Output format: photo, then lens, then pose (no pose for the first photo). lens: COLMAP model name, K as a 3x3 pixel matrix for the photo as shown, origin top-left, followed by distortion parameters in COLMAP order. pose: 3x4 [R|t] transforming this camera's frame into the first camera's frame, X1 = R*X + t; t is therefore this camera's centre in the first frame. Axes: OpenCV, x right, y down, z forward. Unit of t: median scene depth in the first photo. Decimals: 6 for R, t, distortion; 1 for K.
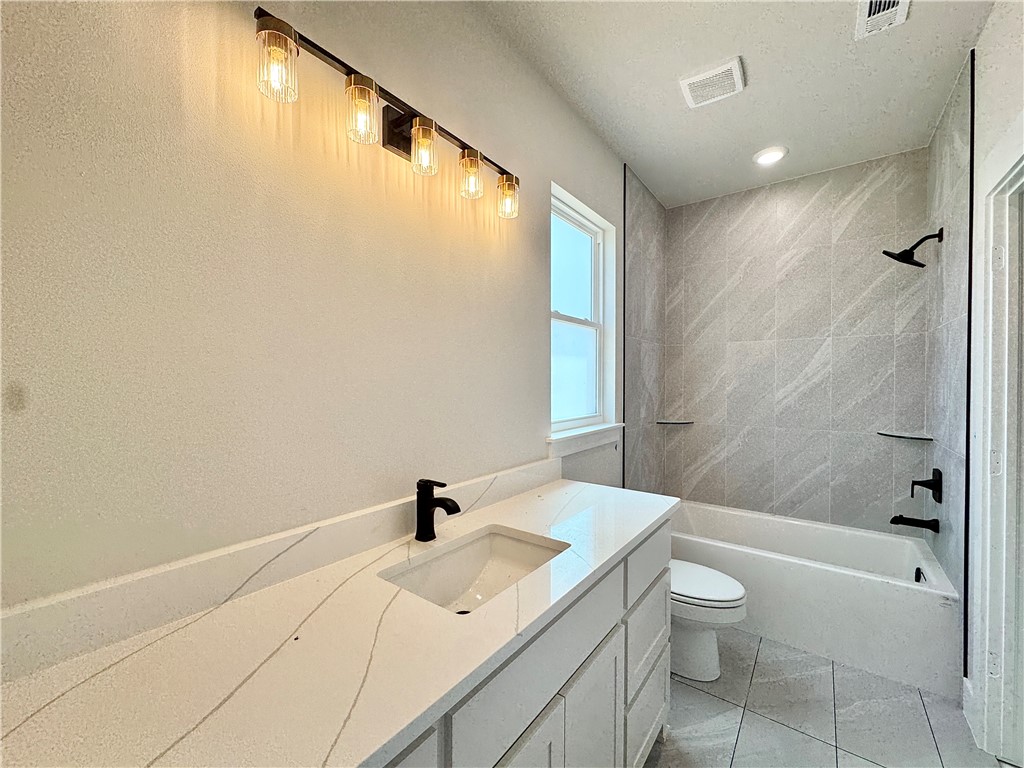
lens RADIAL K [[409.4, 0, 513.7], [0, 409.4, 382.6], [0, 0, 1]] dist [-0.003239, 0.000325]
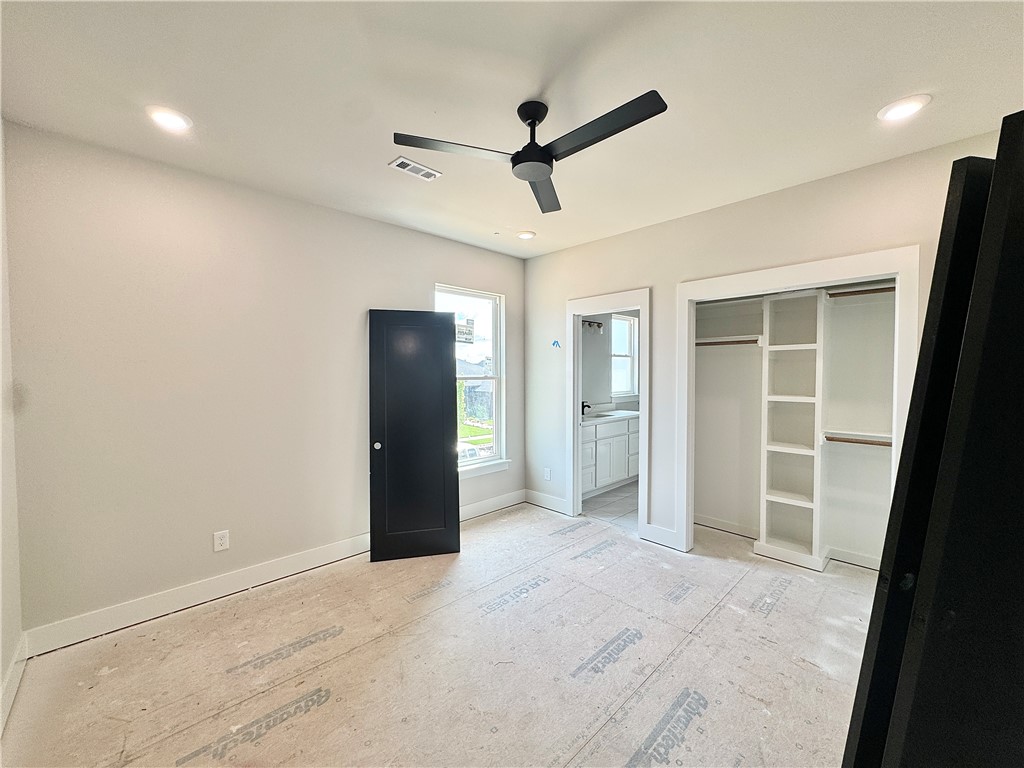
lens RADIAL K [[409.4, 0, 510.2], [0, 409.4, 380.8], [0, 0, 1]] dist [-0.003239, 0.000325]
pose [[0.984455, -0.010138, -0.175347, -0.108592], [0.011408, 0.999915, 0.006239, -0.014153], [0.175268, -0.008142, 0.984487, -1.912198]]
